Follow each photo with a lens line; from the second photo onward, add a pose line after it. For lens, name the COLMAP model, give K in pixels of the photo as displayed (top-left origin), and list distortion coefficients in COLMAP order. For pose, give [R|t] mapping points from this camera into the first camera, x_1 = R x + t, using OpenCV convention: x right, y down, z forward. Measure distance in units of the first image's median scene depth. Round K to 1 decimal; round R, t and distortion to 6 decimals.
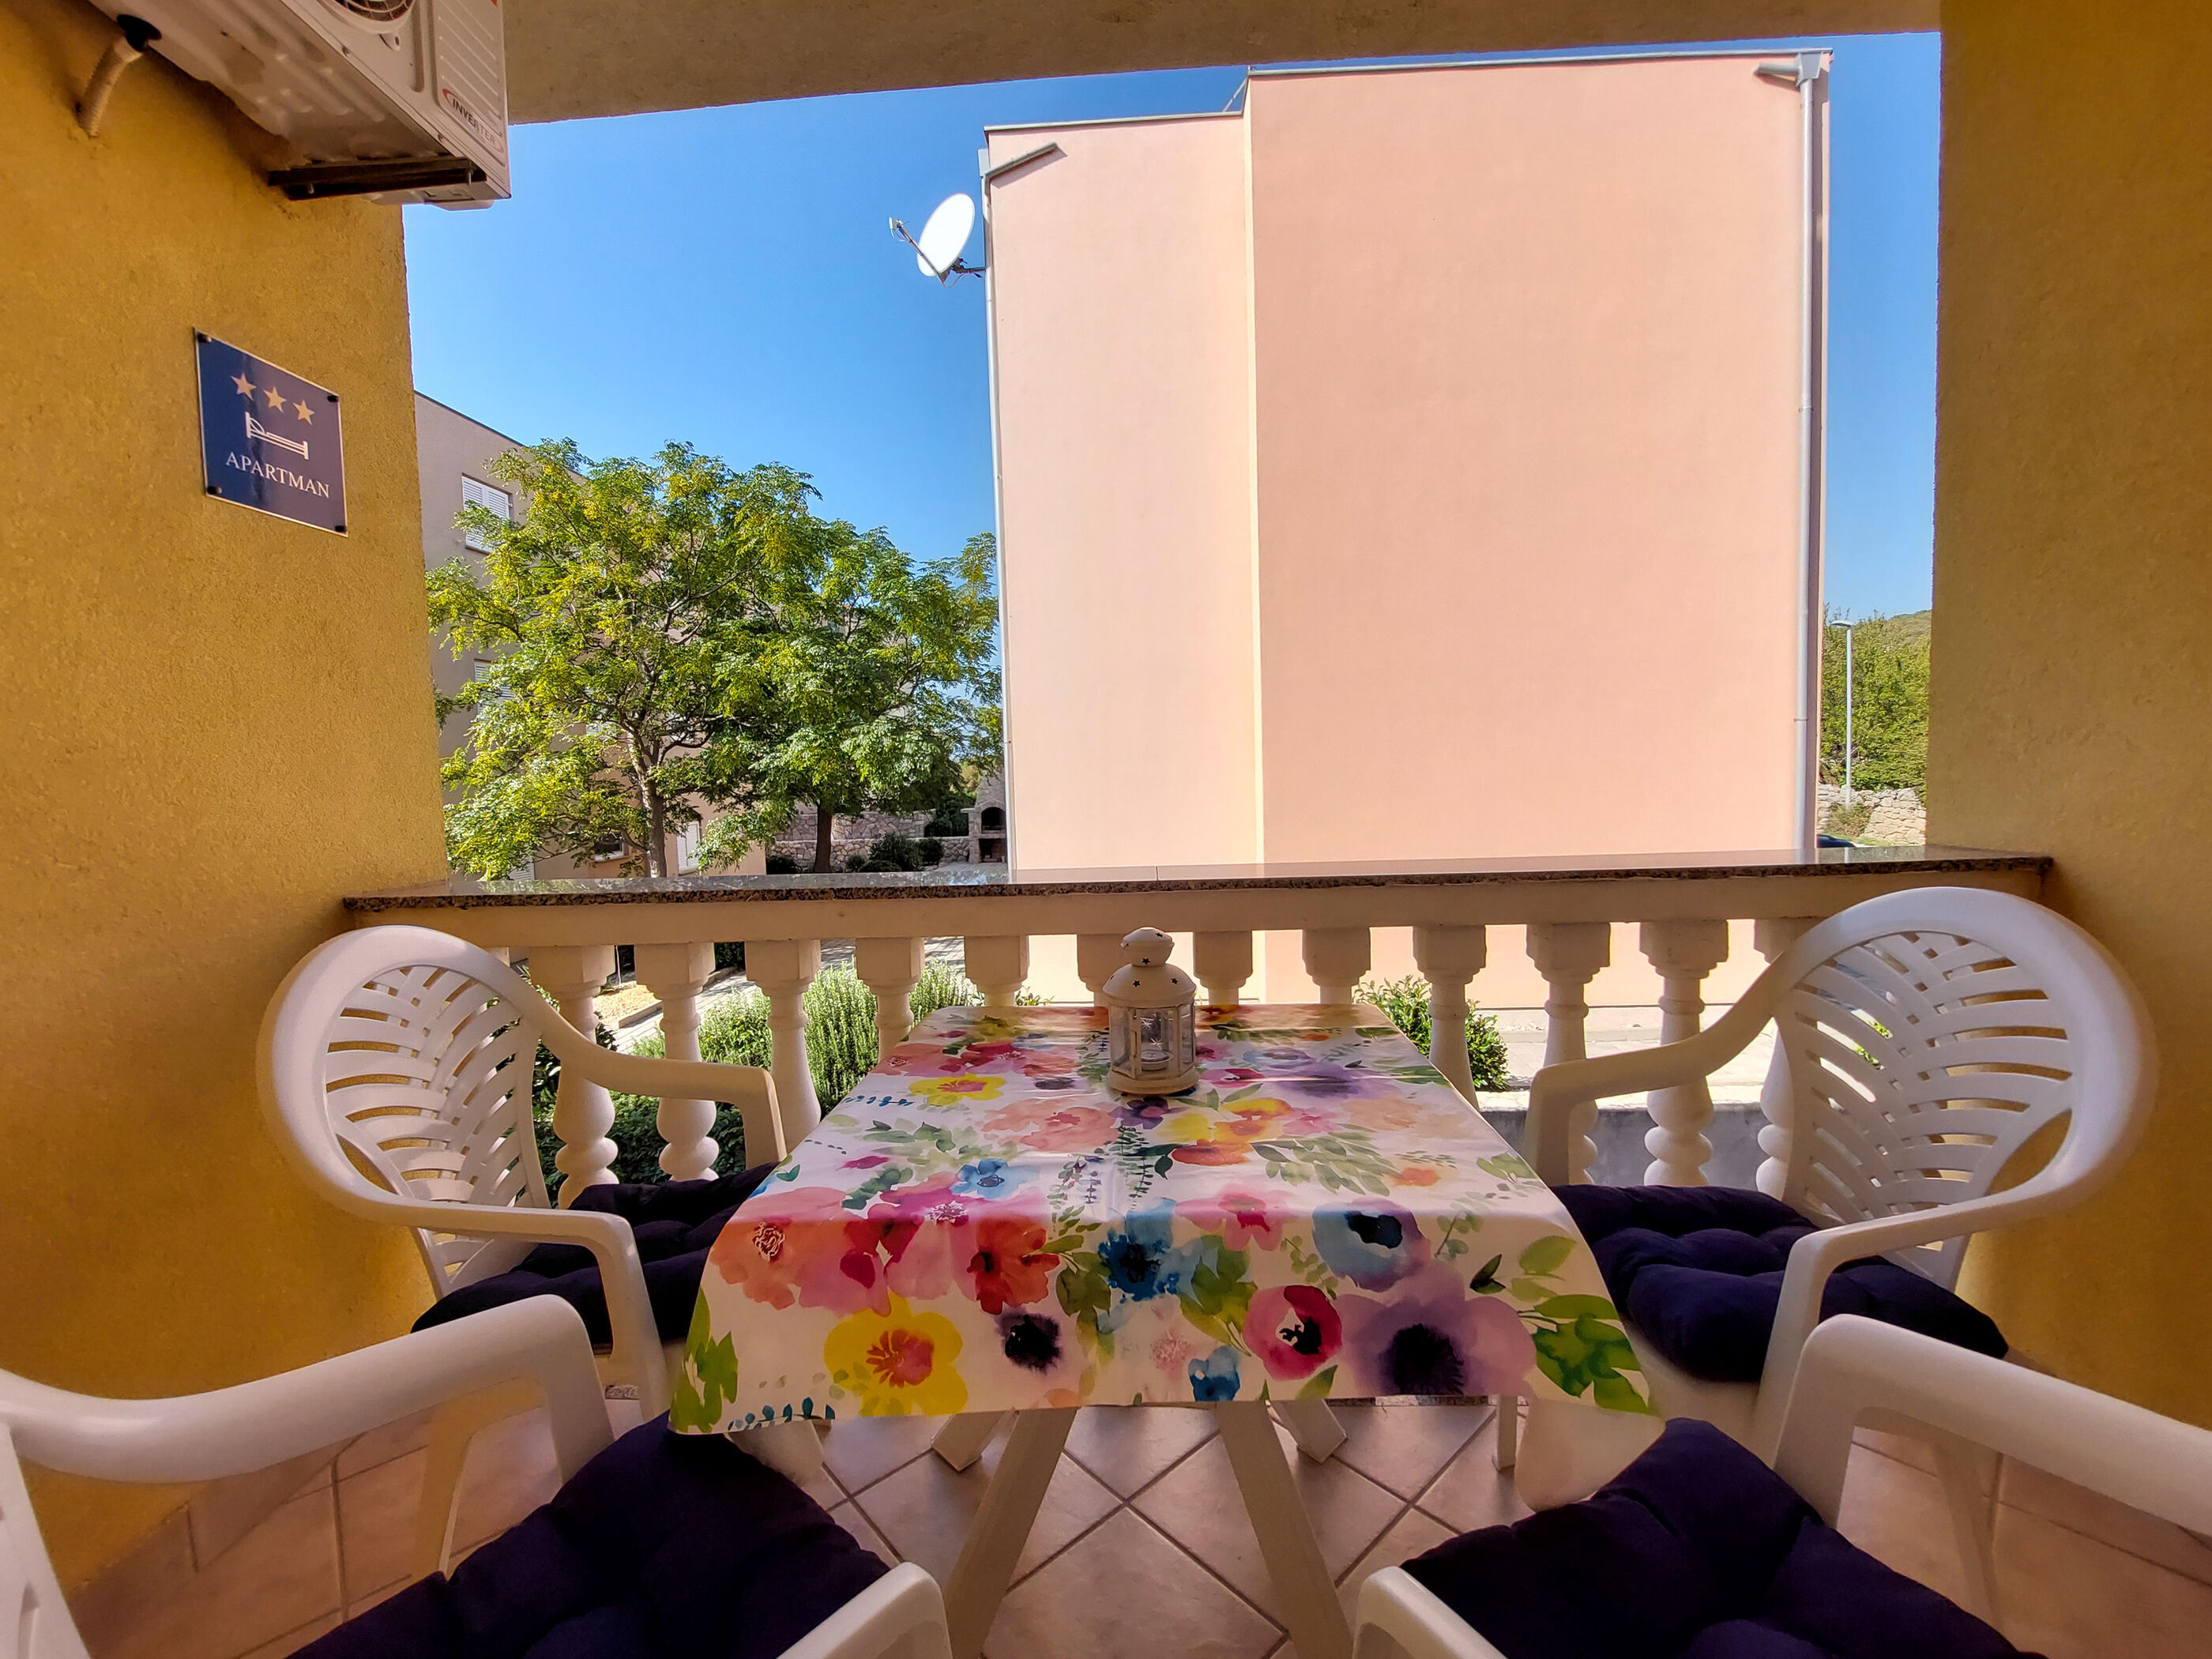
lens RADIAL K [[914.8, 0, 1105.7], [0, 914.8, 825.4], [0, 0, 1]] dist [-0.004504, -0.007227]
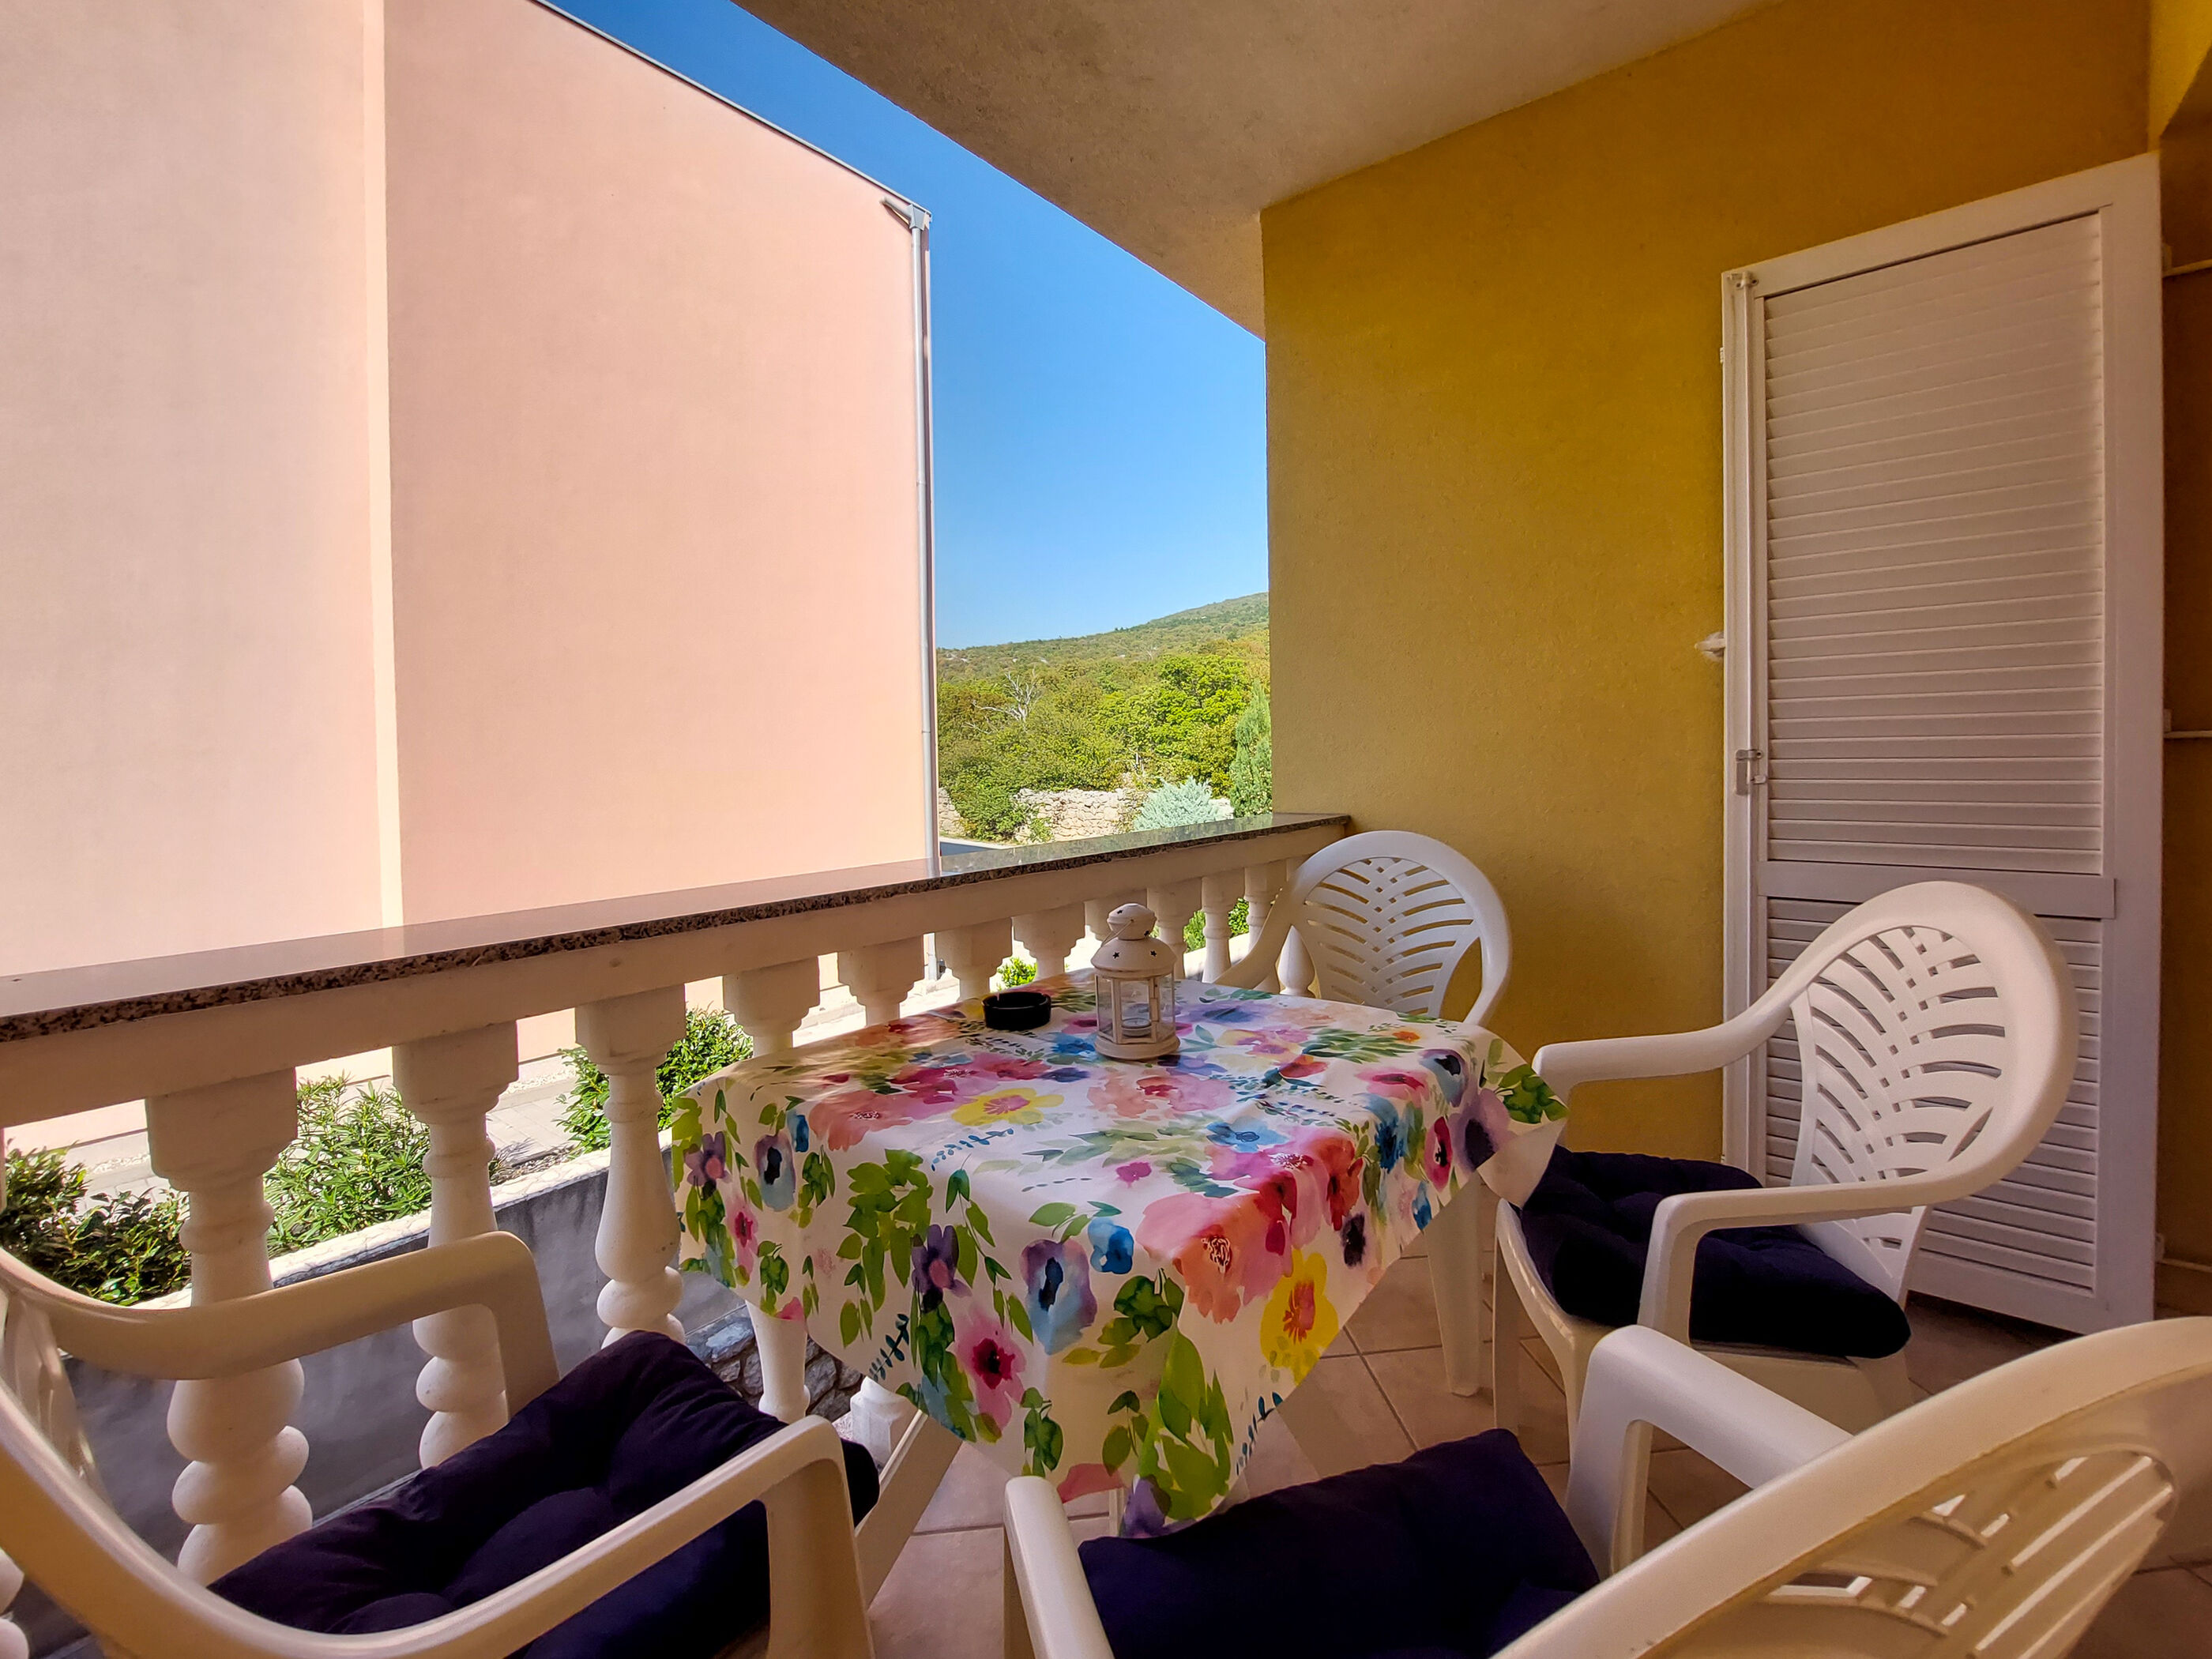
lens RADIAL K [[946.4, 0, 1107.4], [0, 946.4, 762.3], [0, 0, 1]] dist [-0.003513, -0.000287]
pose [[0.591382, 0.008267, 0.806349, -0.237880], [0.051374, 0.997530, -0.047905, -0.000953], [-0.804754, 0.069756, 0.589496, 0.094518]]
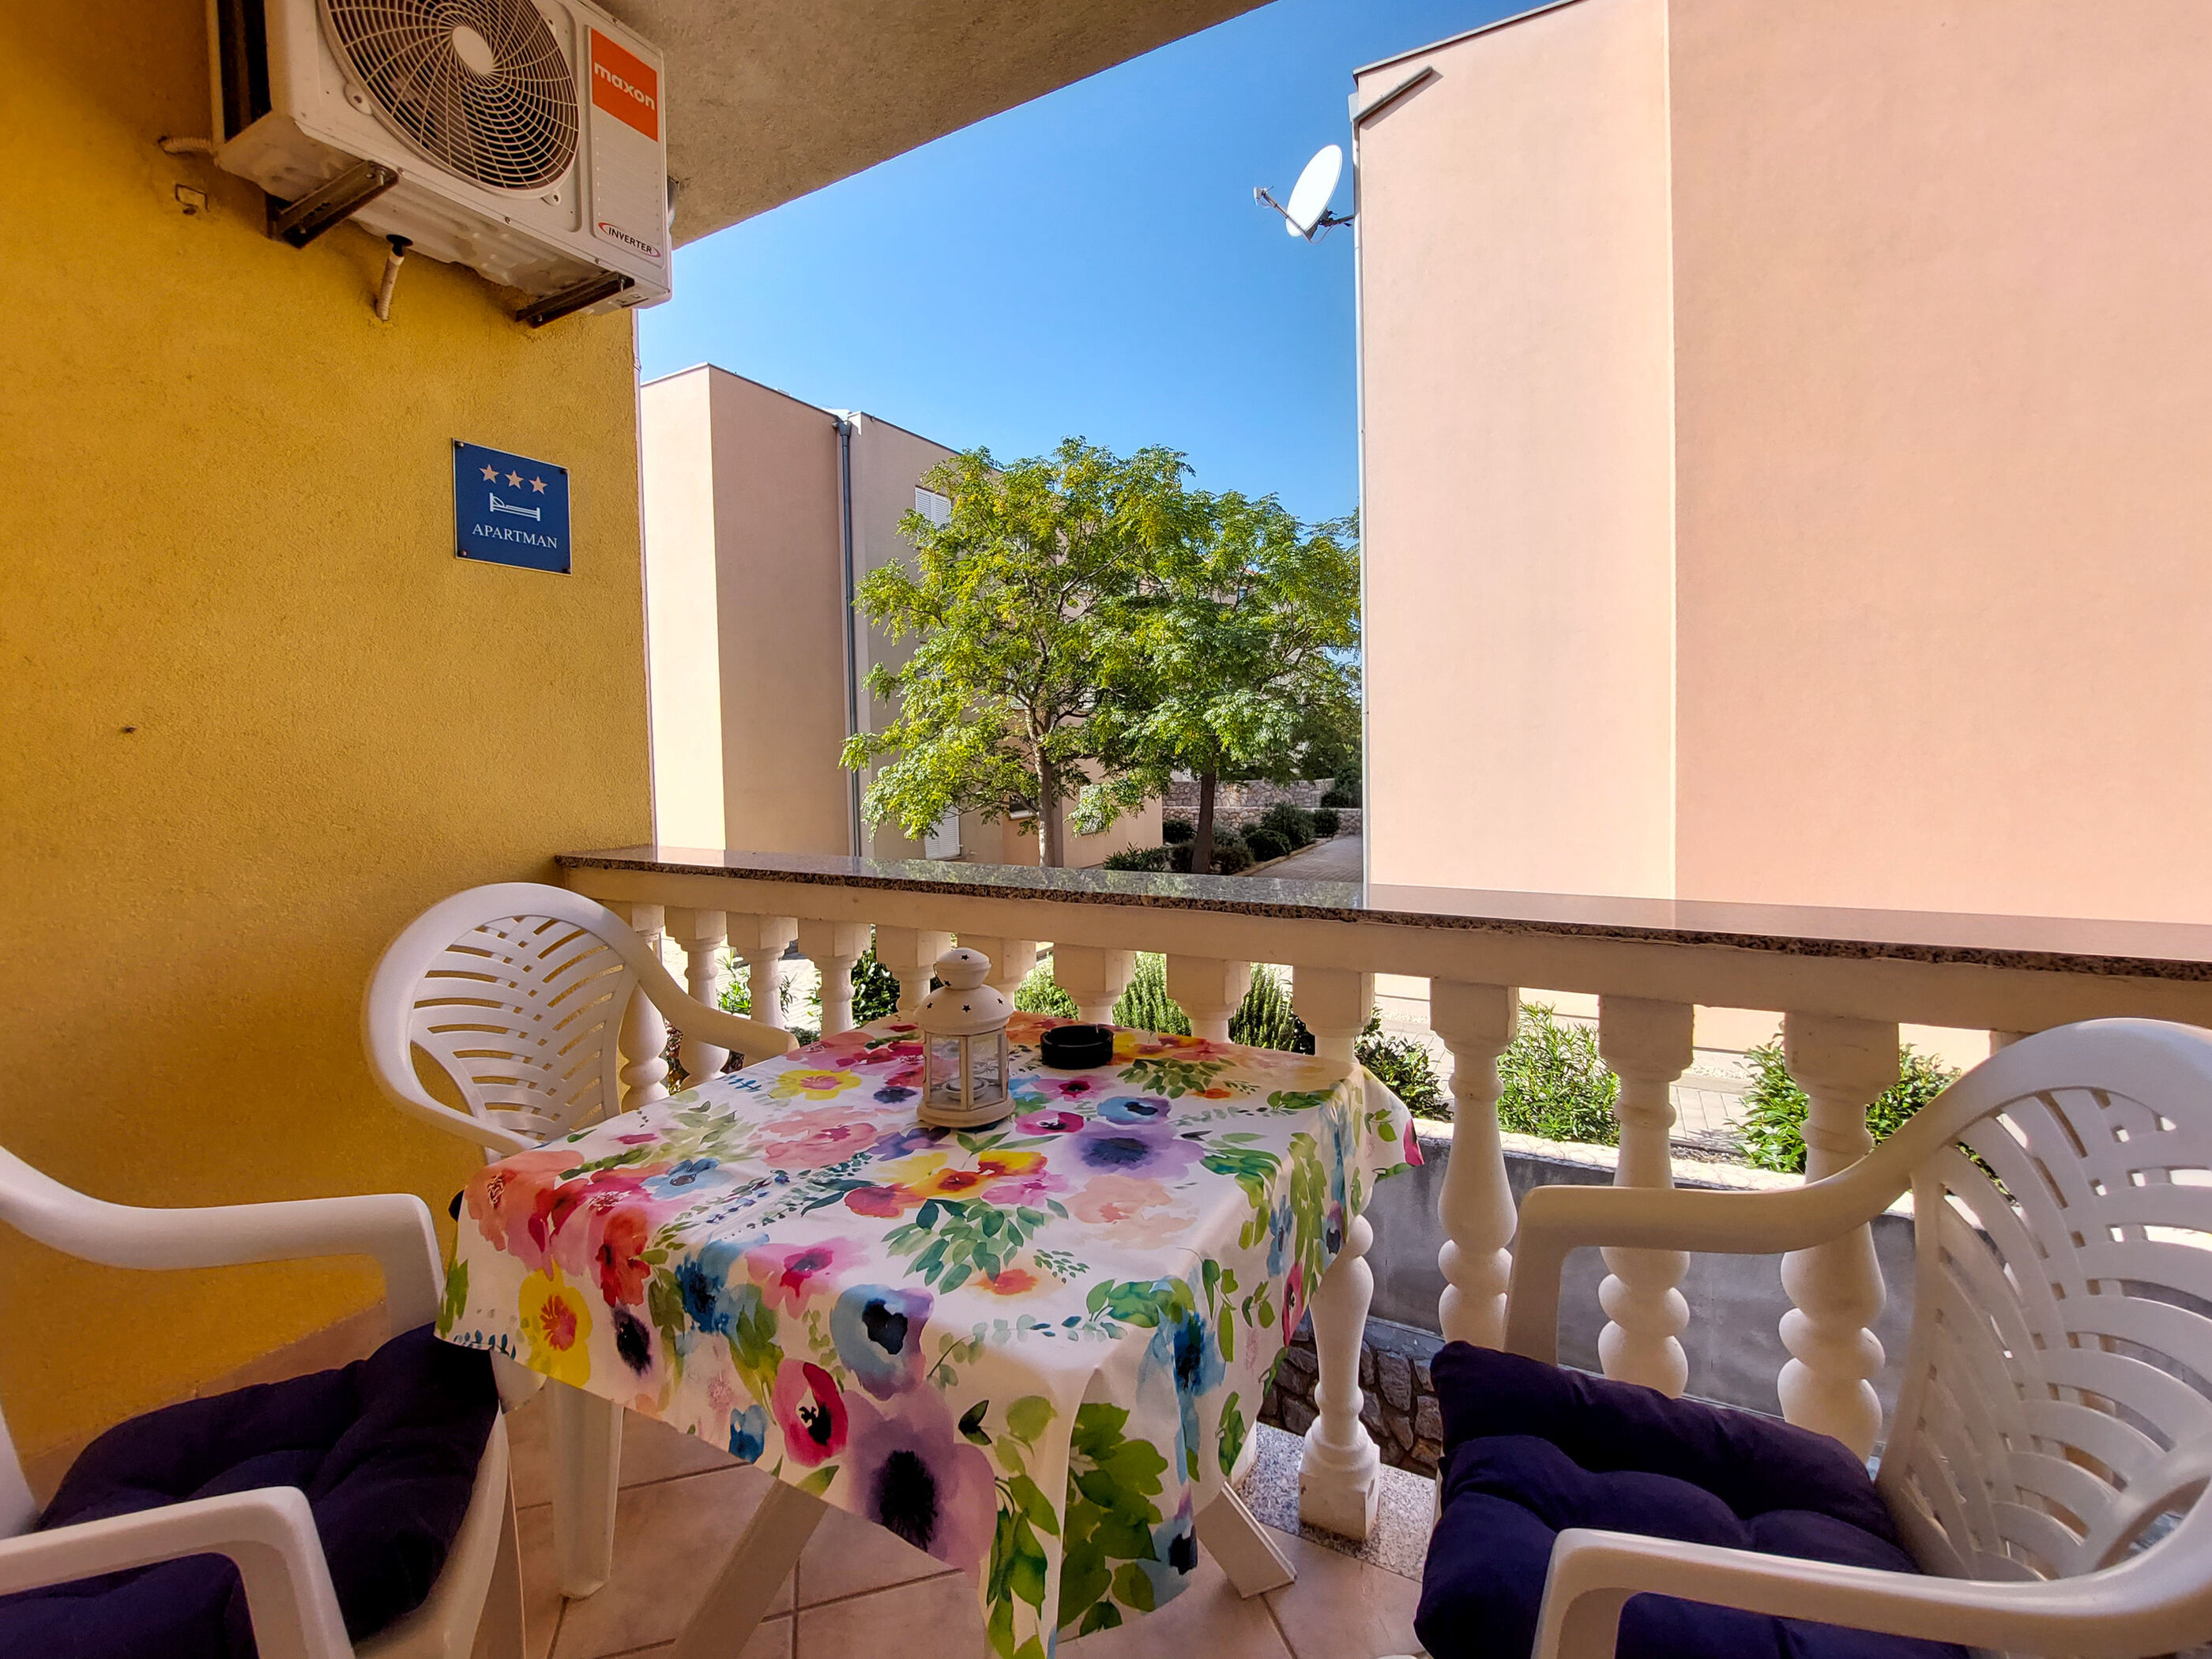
lens RADIAL K [[941.2, 0, 1102.1], [0, 941.2, 771.5], [0, 0, 1]] dist [-0.012103, -0.000260]
pose [[0.900188, 0.023123, -0.434886, 0.161436], [-0.032947, 0.999344, -0.015063, -0.016531], [0.434253, 0.027887, 0.900359, 0.048443]]
